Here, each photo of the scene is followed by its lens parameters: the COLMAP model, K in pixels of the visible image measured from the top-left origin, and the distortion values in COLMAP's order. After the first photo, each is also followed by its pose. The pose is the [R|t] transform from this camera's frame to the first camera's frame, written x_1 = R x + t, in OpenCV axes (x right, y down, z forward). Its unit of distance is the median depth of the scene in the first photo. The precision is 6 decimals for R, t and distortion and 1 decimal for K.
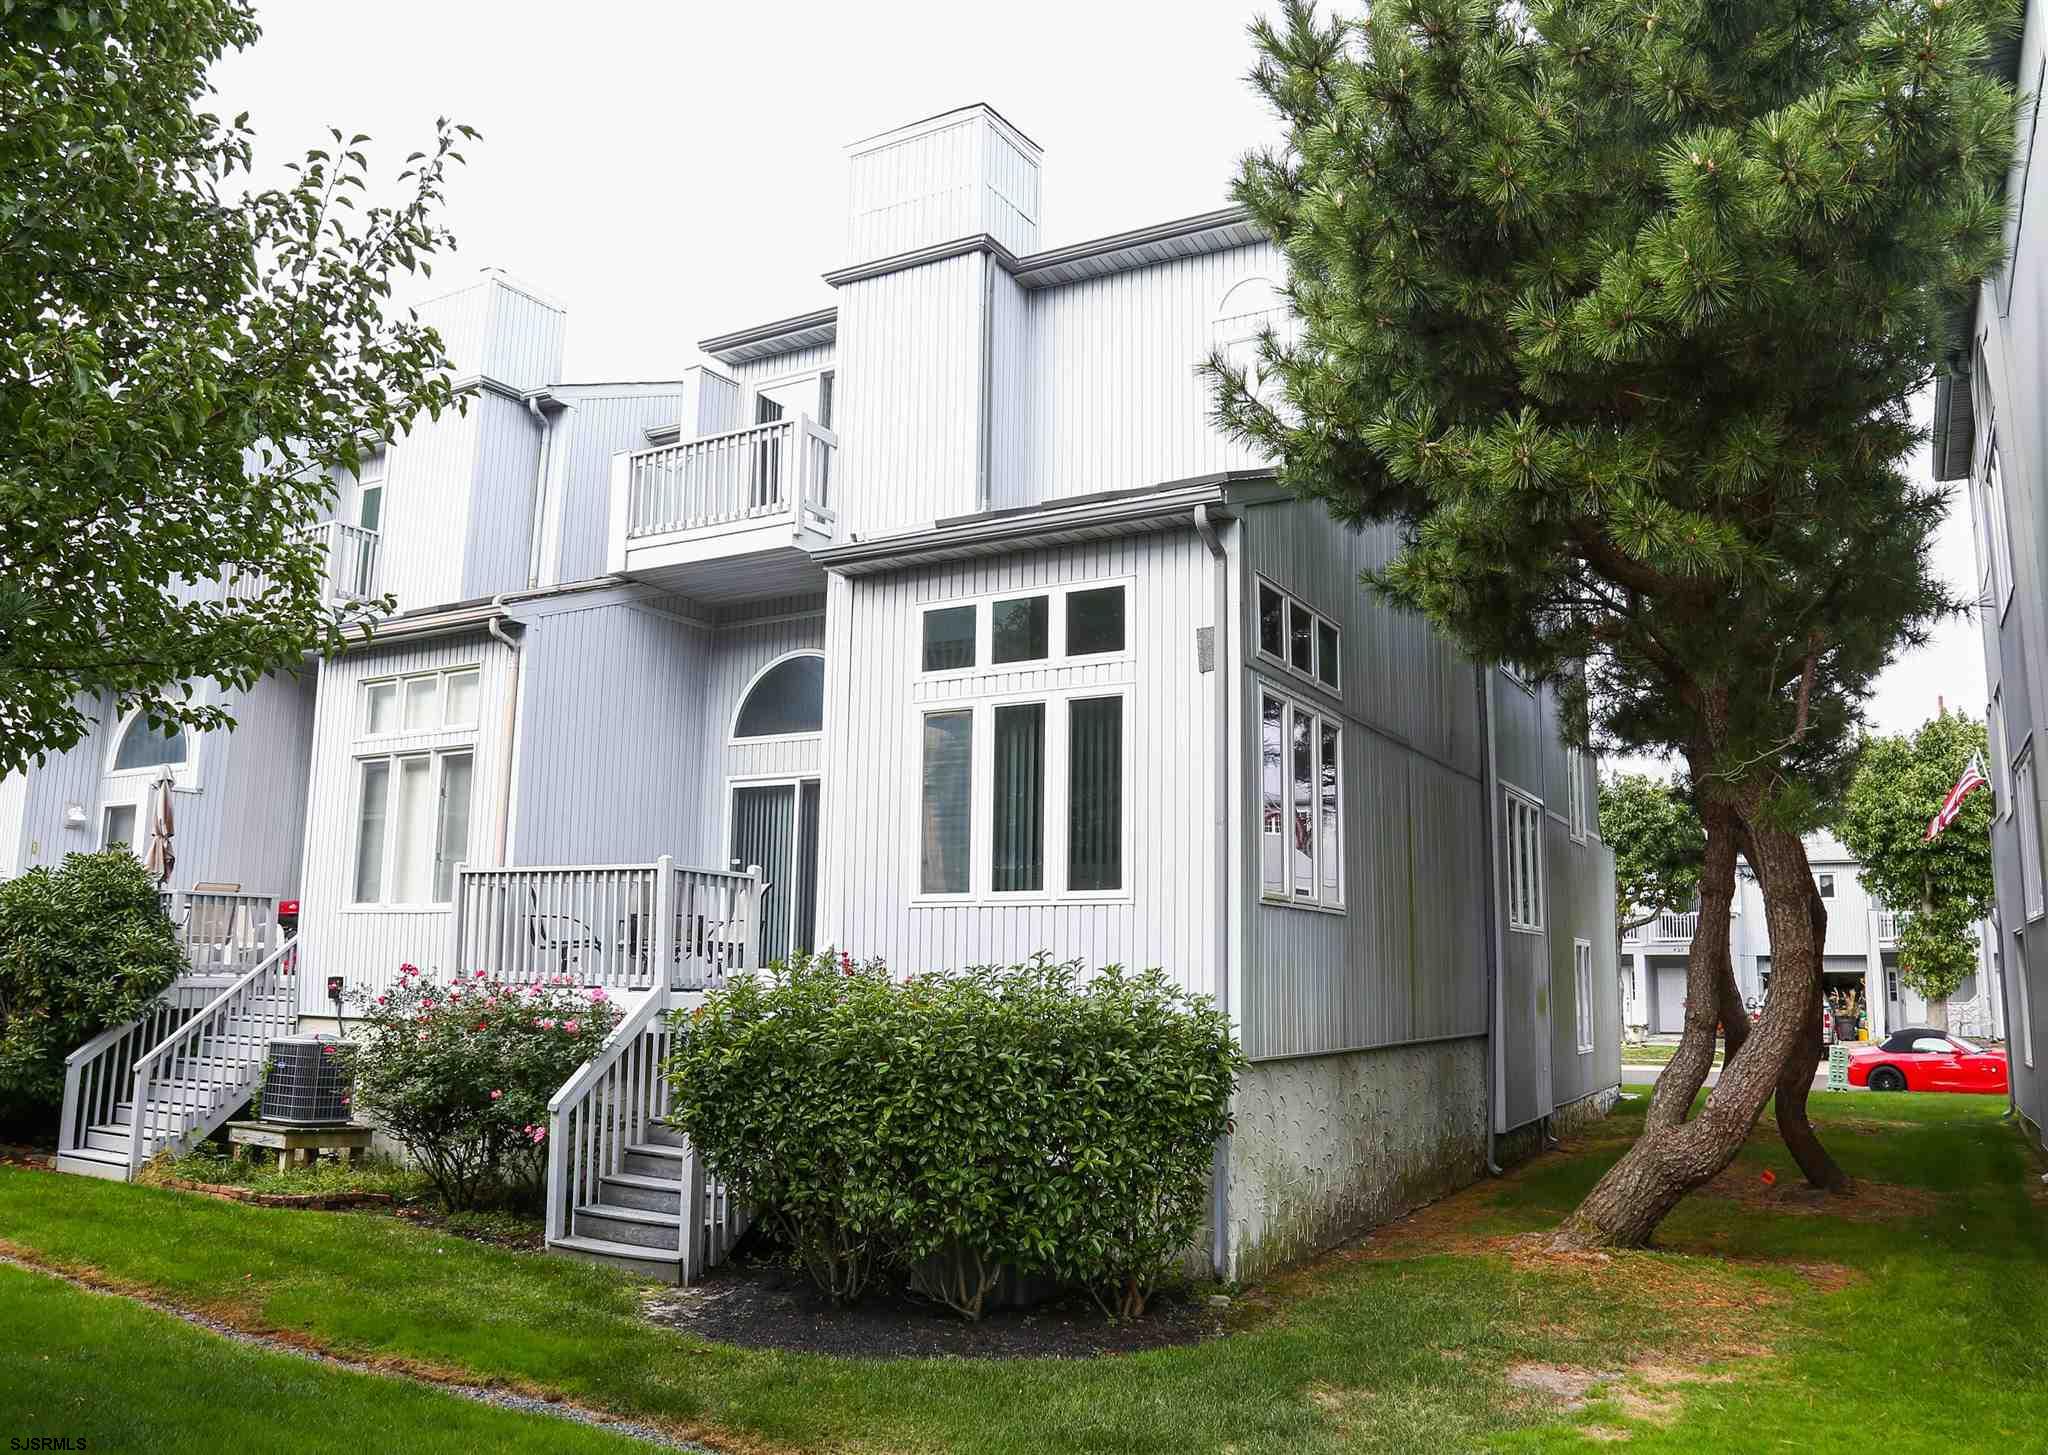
lens RADIAL K [[1651.1, 0, 1005.4], [0, 1651.1, 697.6], [0, 0, 1]] dist [-0.154544, 0.098096]
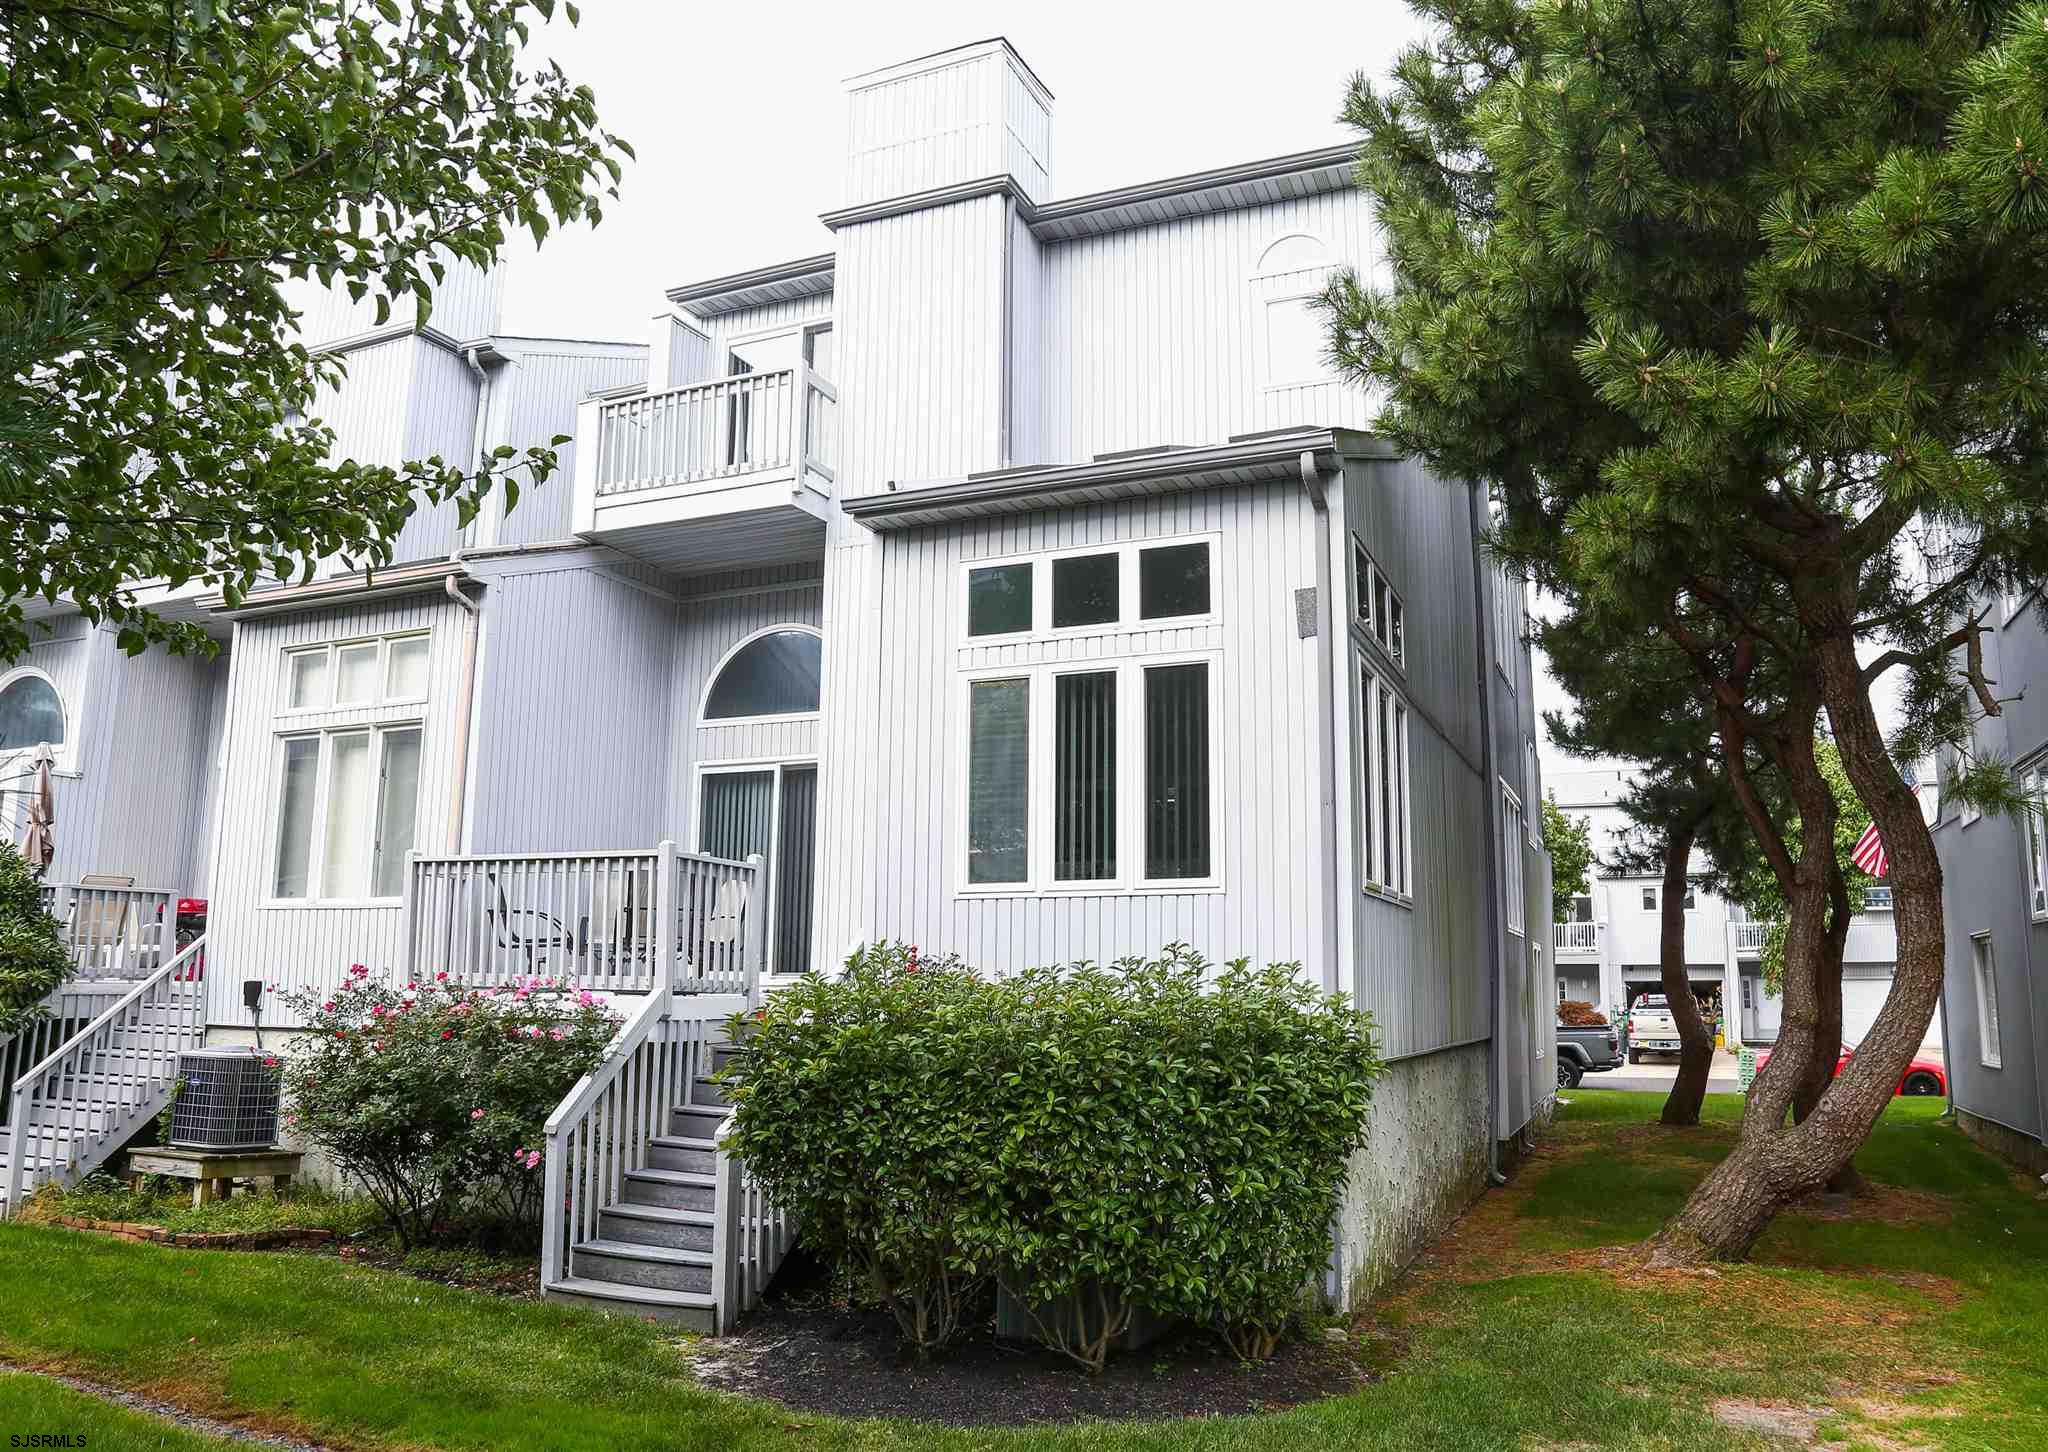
lens RADIAL K [[1591.5, 0, 1024.0], [0, 1591.5, 726.0], [0, 0, 1]] dist [-0.144370, 0.085013]
pose [[0.993071, 0.015862, 0.116444, -0.116498], [-0.016307, 0.999863, 0.002867, 0.029153], [-0.116382, -0.004746, 0.993193, 0.133878]]
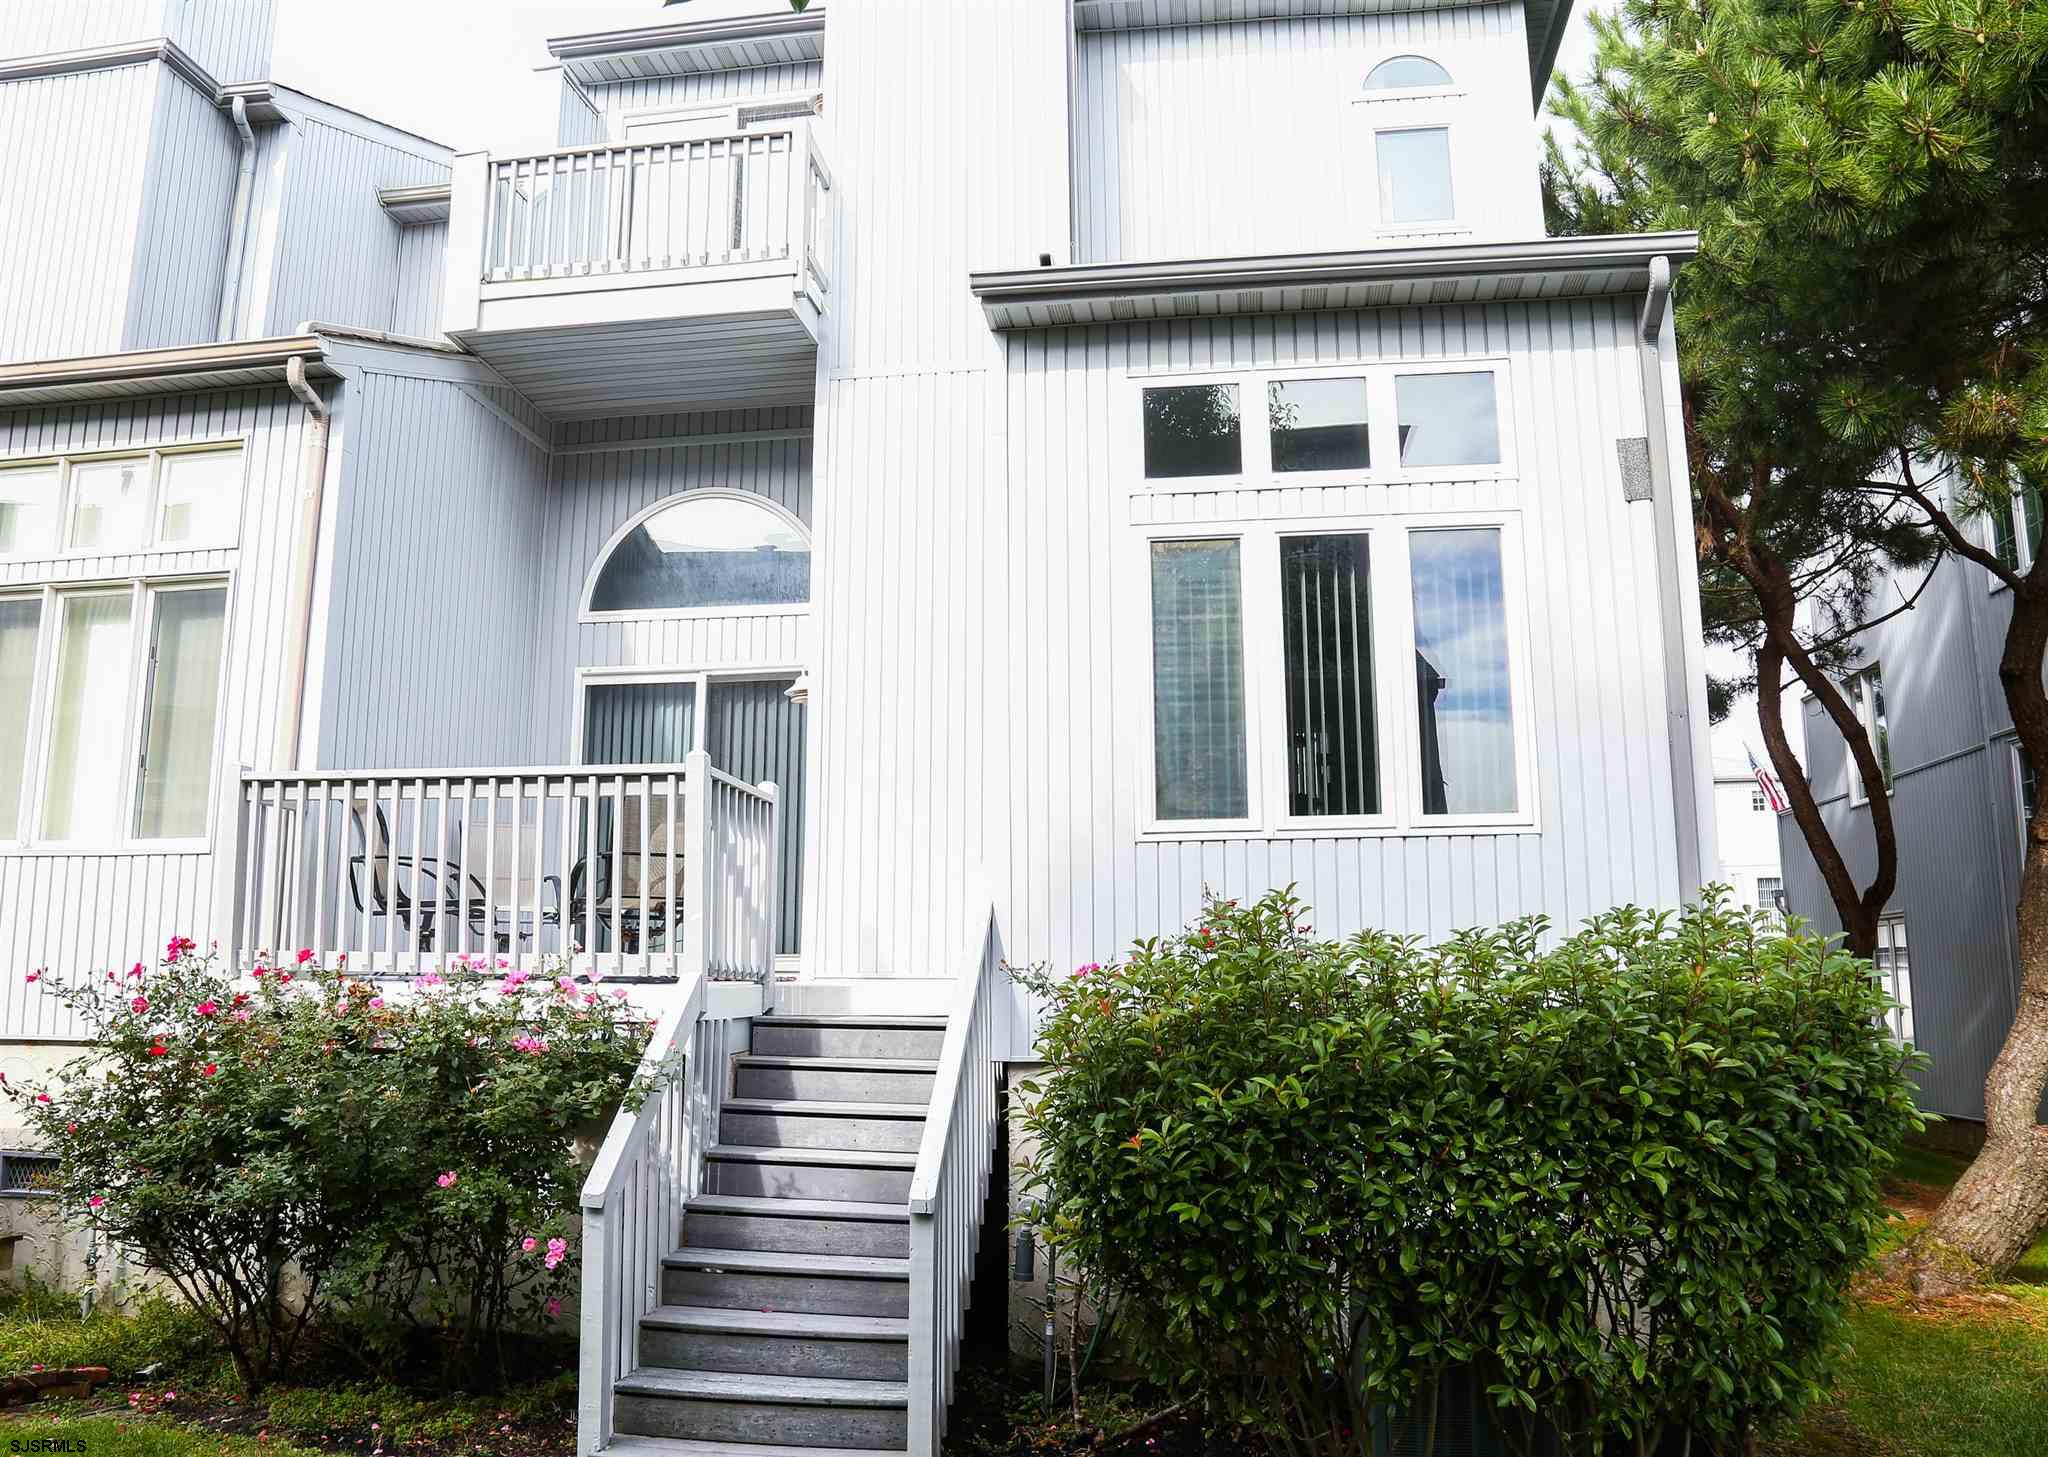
lens RADIAL K [[1591.5, 0, 1024.0], [0, 1591.5, 728.5], [0, 0, 1]] dist [-0.144370, 0.085013]
pose [[0.922387, 0.050576, 0.382942, -0.316870], [-0.053405, 0.998568, -0.003247, 0.084055], [-0.382557, -0.017456, 0.923767, 0.431337]]
